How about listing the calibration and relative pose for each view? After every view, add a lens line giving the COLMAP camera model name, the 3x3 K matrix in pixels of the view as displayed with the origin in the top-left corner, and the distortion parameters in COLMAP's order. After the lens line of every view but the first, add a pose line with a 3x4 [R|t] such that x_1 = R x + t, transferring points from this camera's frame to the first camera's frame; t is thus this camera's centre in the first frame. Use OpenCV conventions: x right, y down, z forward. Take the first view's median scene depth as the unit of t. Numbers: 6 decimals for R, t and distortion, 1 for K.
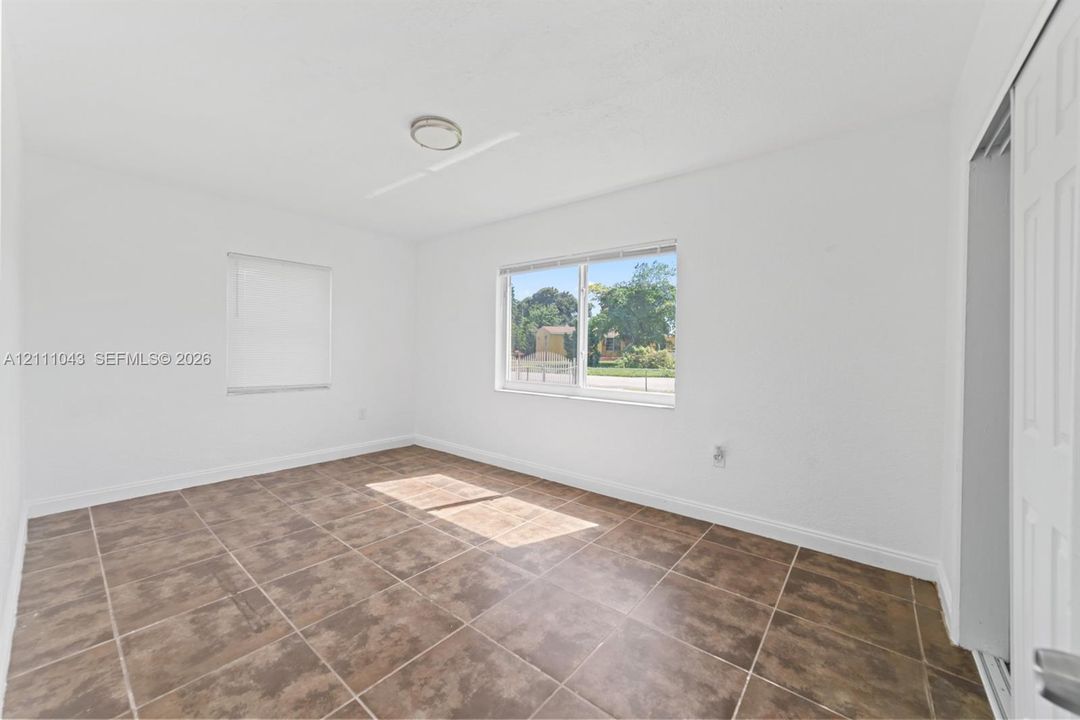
lens RADIAL K [[408.0, 0, 537.5], [0, 408.0, 351.8], [0, 0, 1]] dist [0.000045, -0.000057]
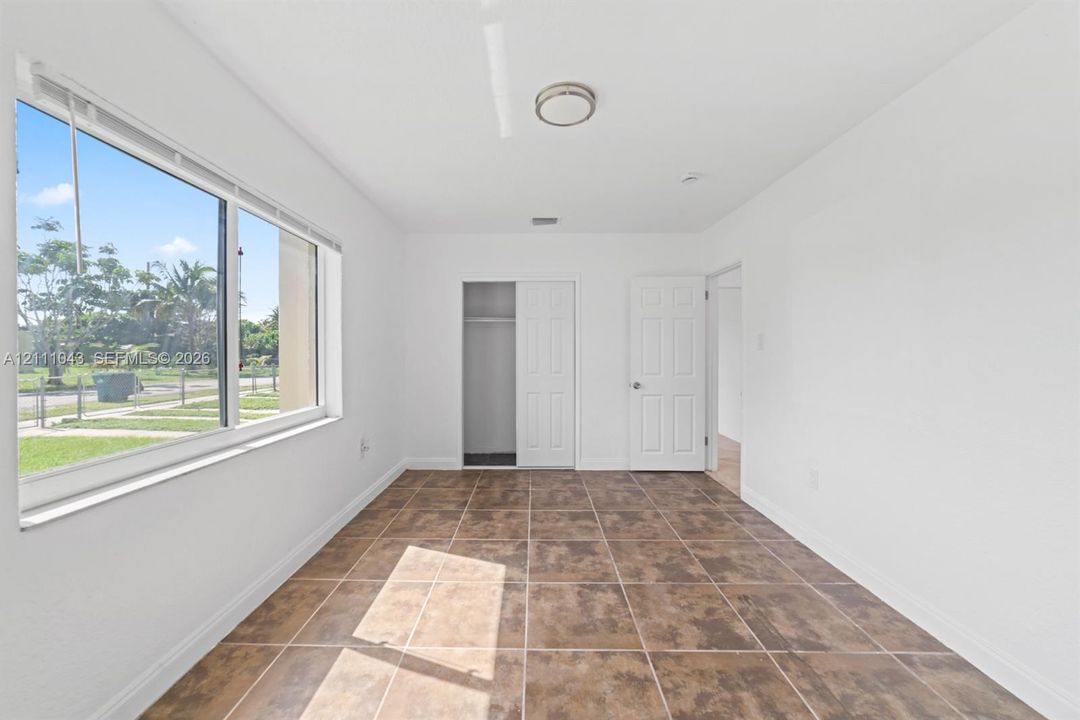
lens RADIAL K [[408.0, 0, 537.5], [0, 408.0, 361.9], [0, 0, 1]] dist [0.000045, -0.000057]
pose [[-0.630578, -0.029328, 0.775571, -0.890994], [-0.007300, 0.999466, 0.031859, -0.024475], [-0.776091, 0.014428, -0.630456, 1.638207]]
